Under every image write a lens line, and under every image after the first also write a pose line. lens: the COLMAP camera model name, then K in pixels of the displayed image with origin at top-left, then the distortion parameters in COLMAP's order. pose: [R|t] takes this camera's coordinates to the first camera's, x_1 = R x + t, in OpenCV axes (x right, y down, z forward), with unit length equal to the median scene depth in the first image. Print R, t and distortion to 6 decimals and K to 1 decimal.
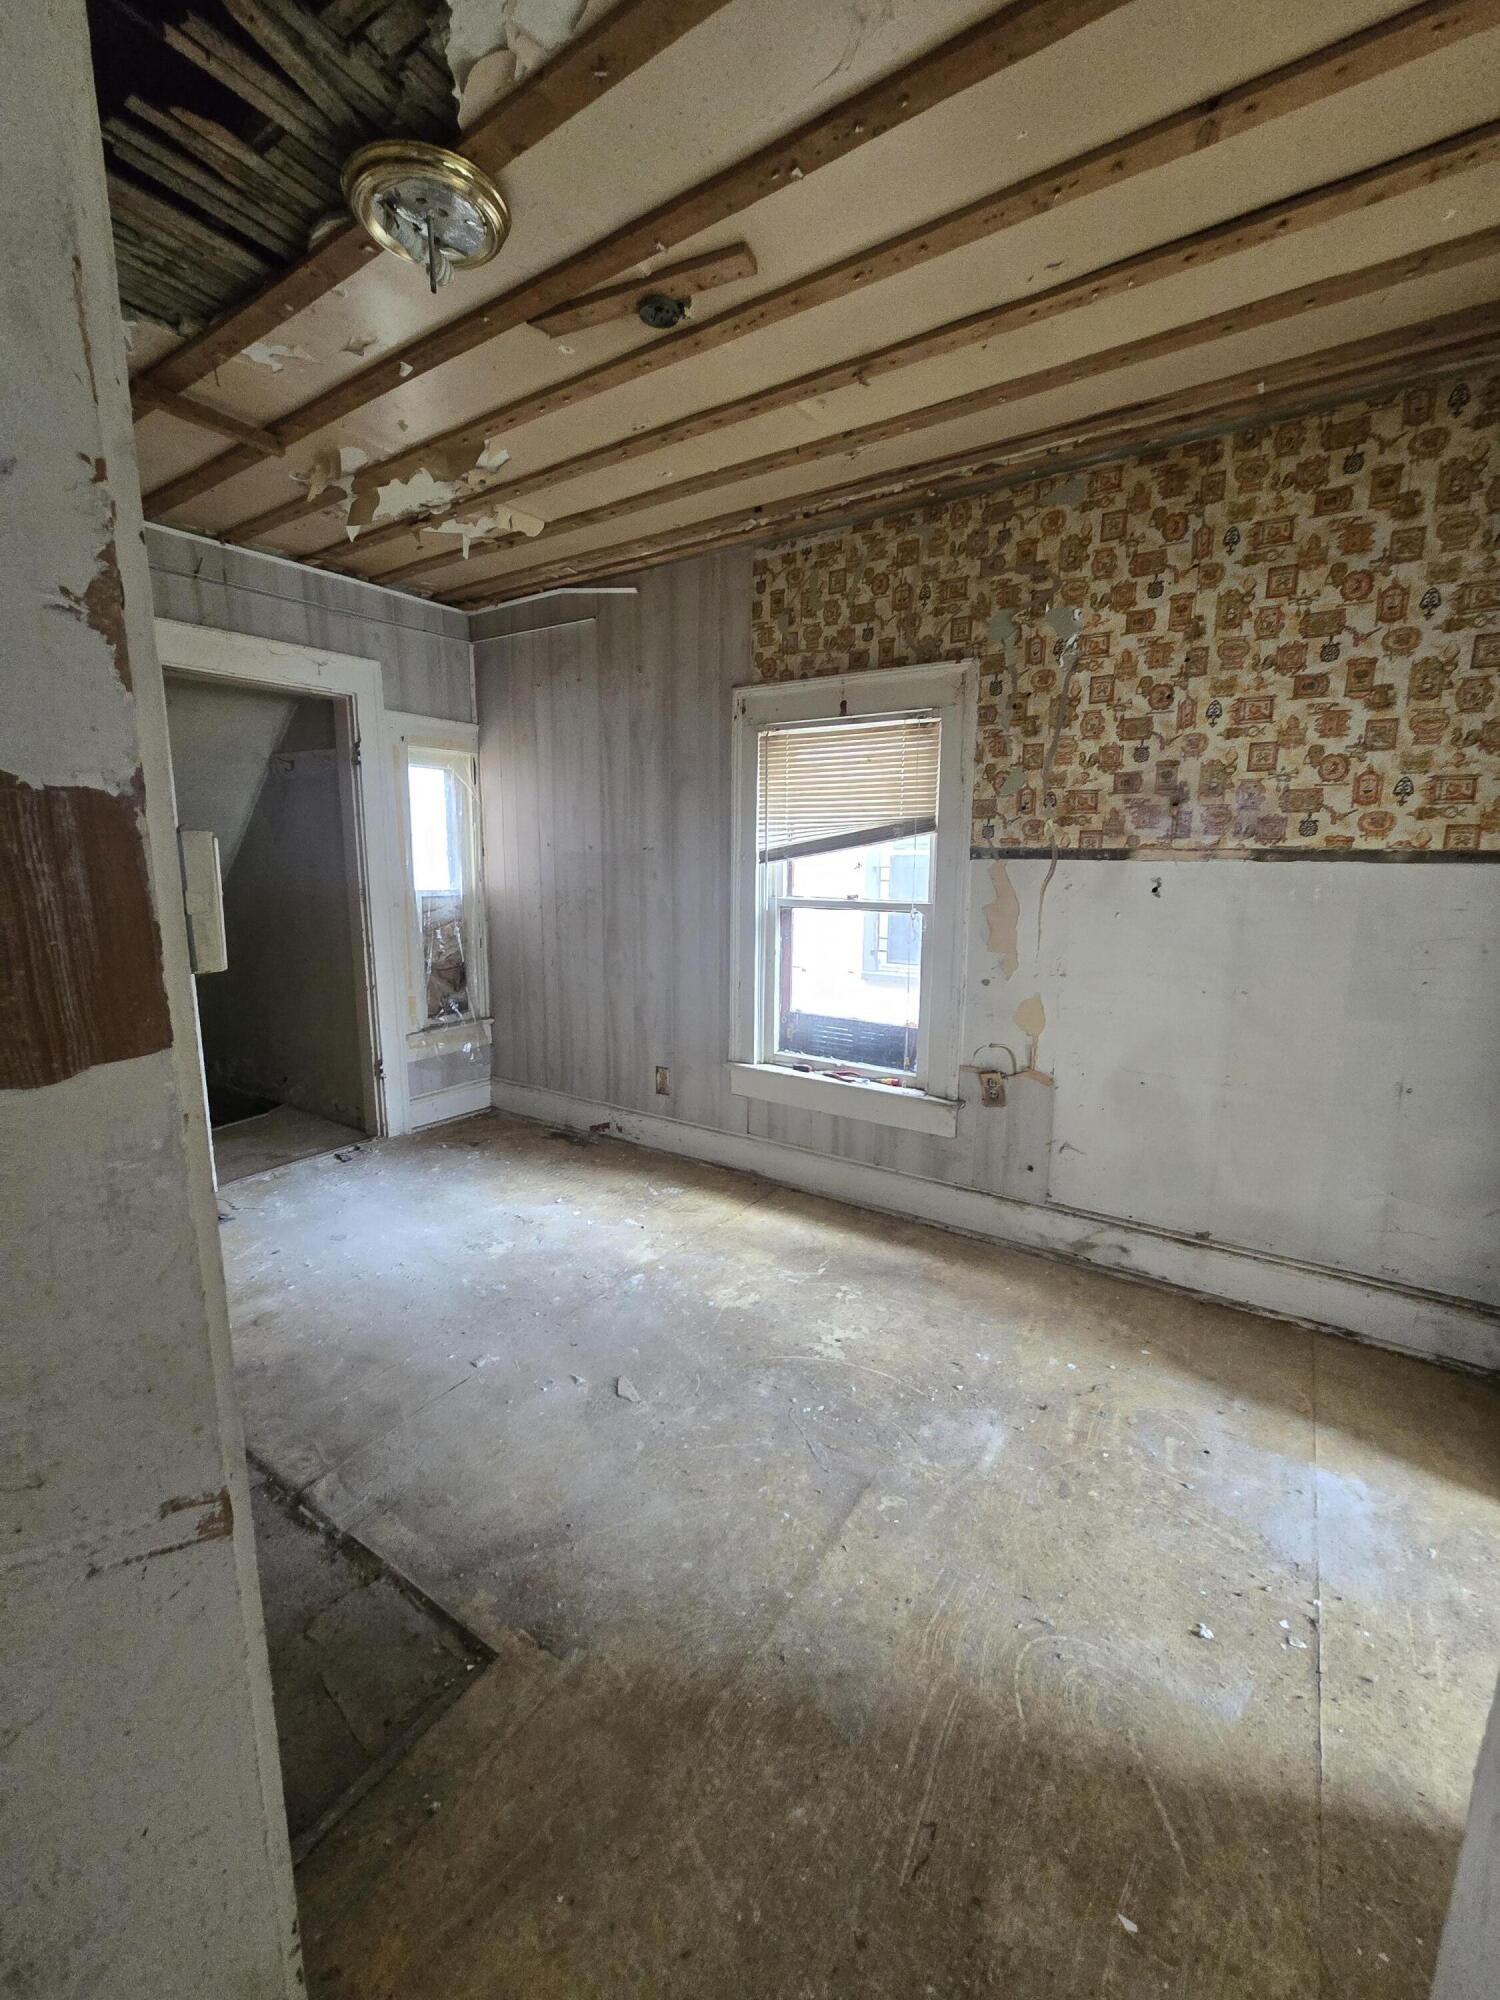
lens RADIAL K [[819.4, 0, 738.4], [0, 819.4, 1002.4], [0, 0, 1]] dist [-0.002608, 0.001418]
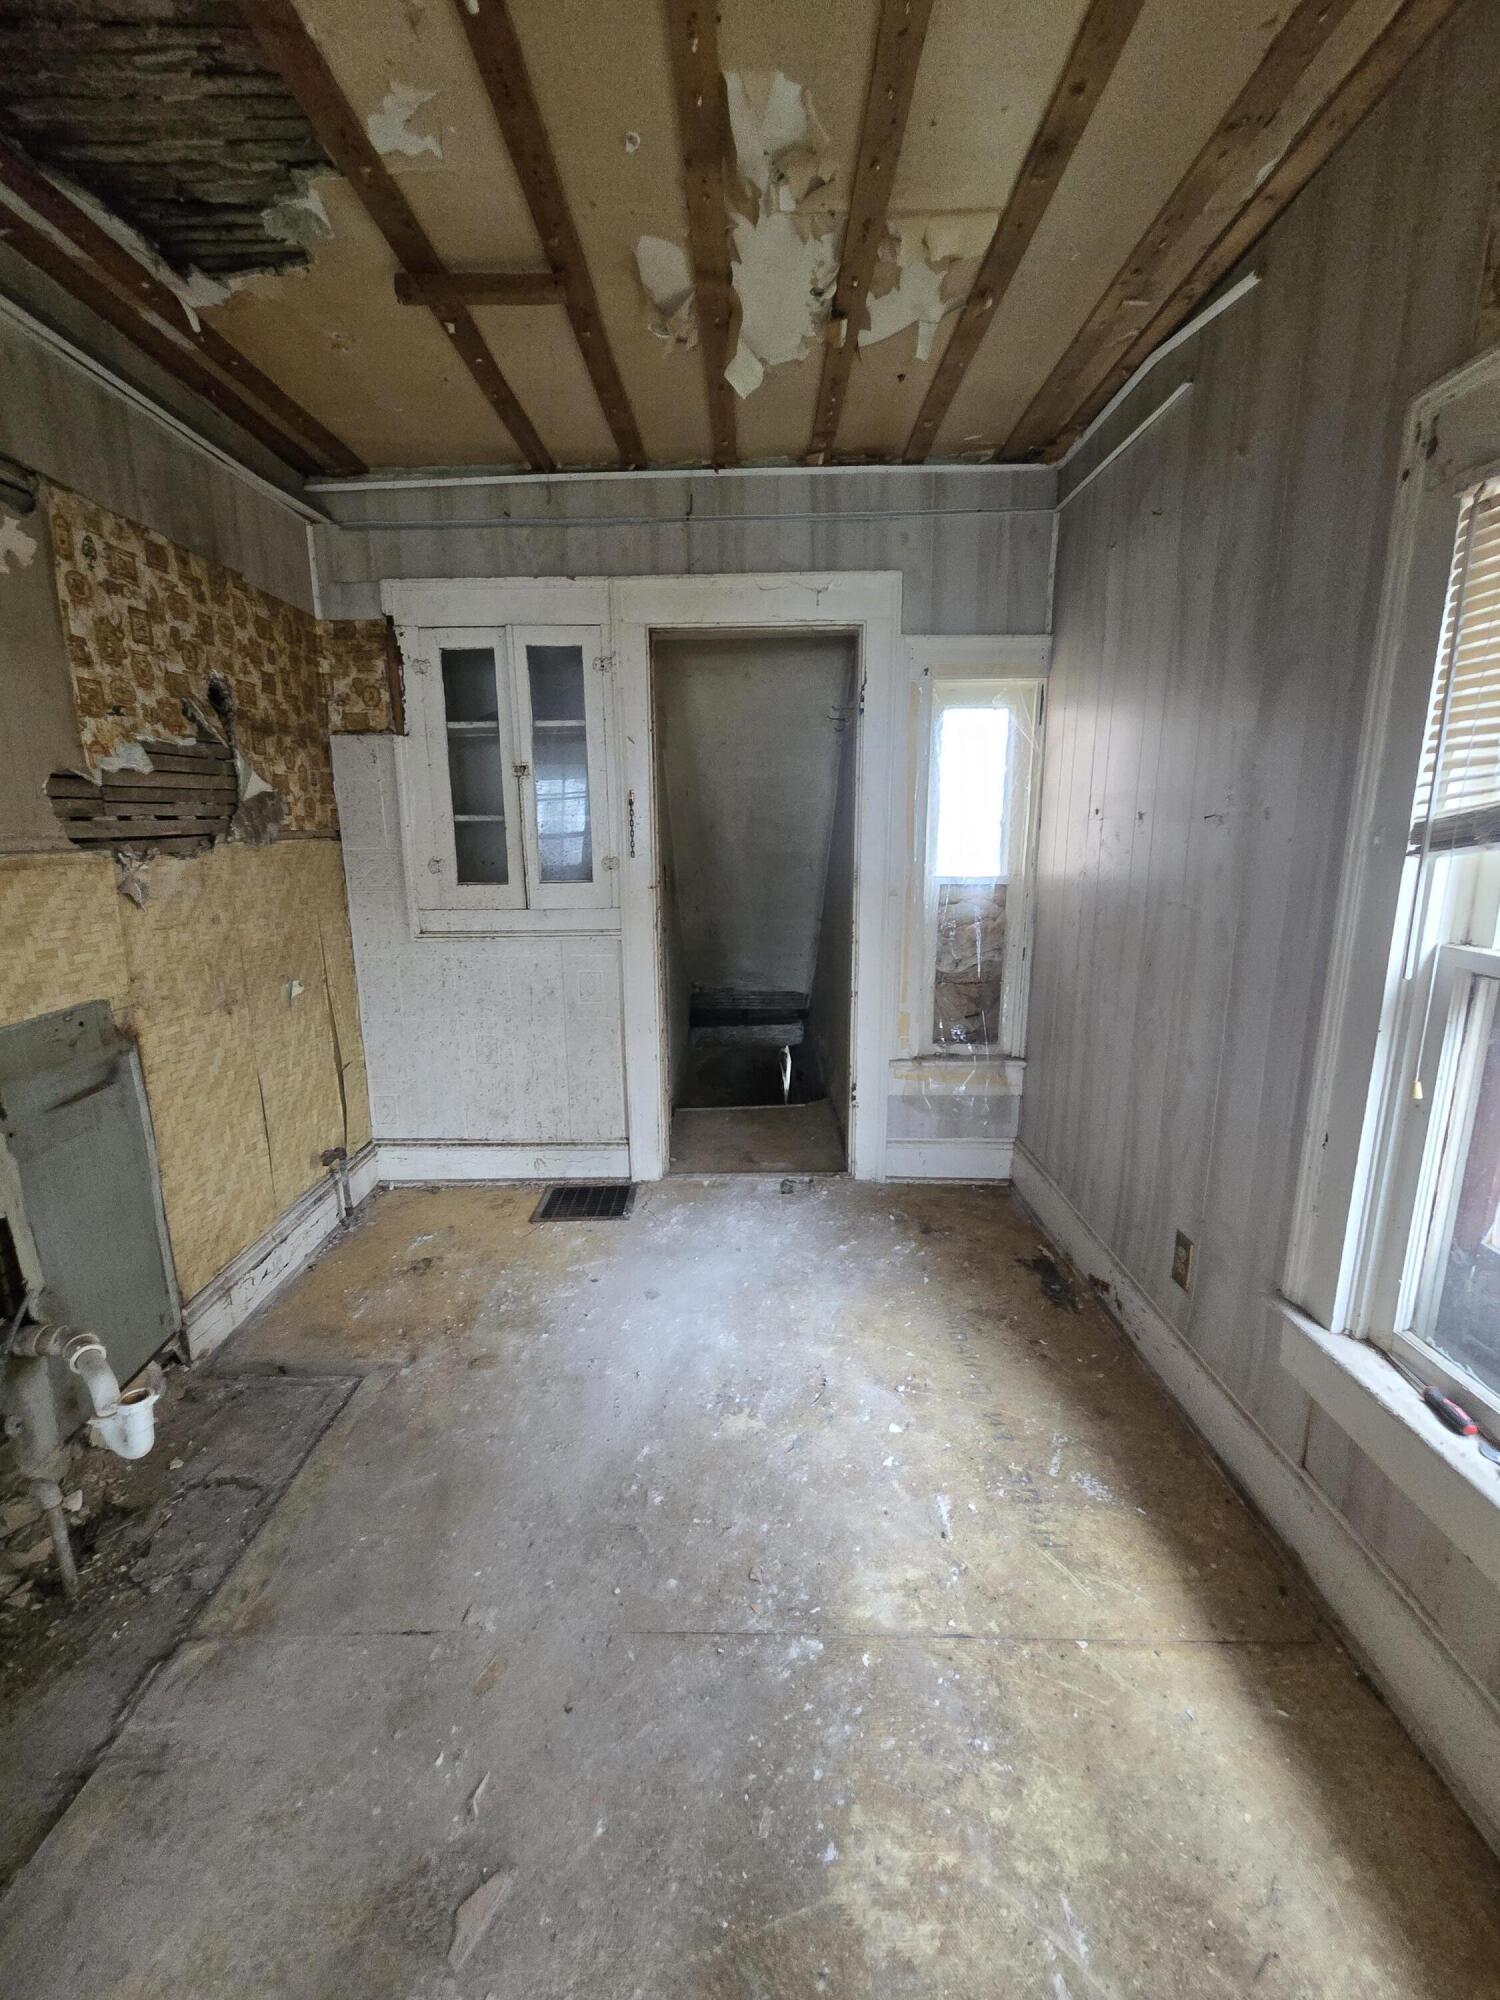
lens RADIAL K [[819.4, 0, 751.6], [0, 819.4, 992.6], [0, 0, 1]] dist [-0.002608, 0.001418]
pose [[0.555726, 0.162370, -0.815355, 0.159529], [-0.140512, 0.984977, 0.100379, -0.090977], [0.819405, 0.058784, 0.570193, 0.480634]]
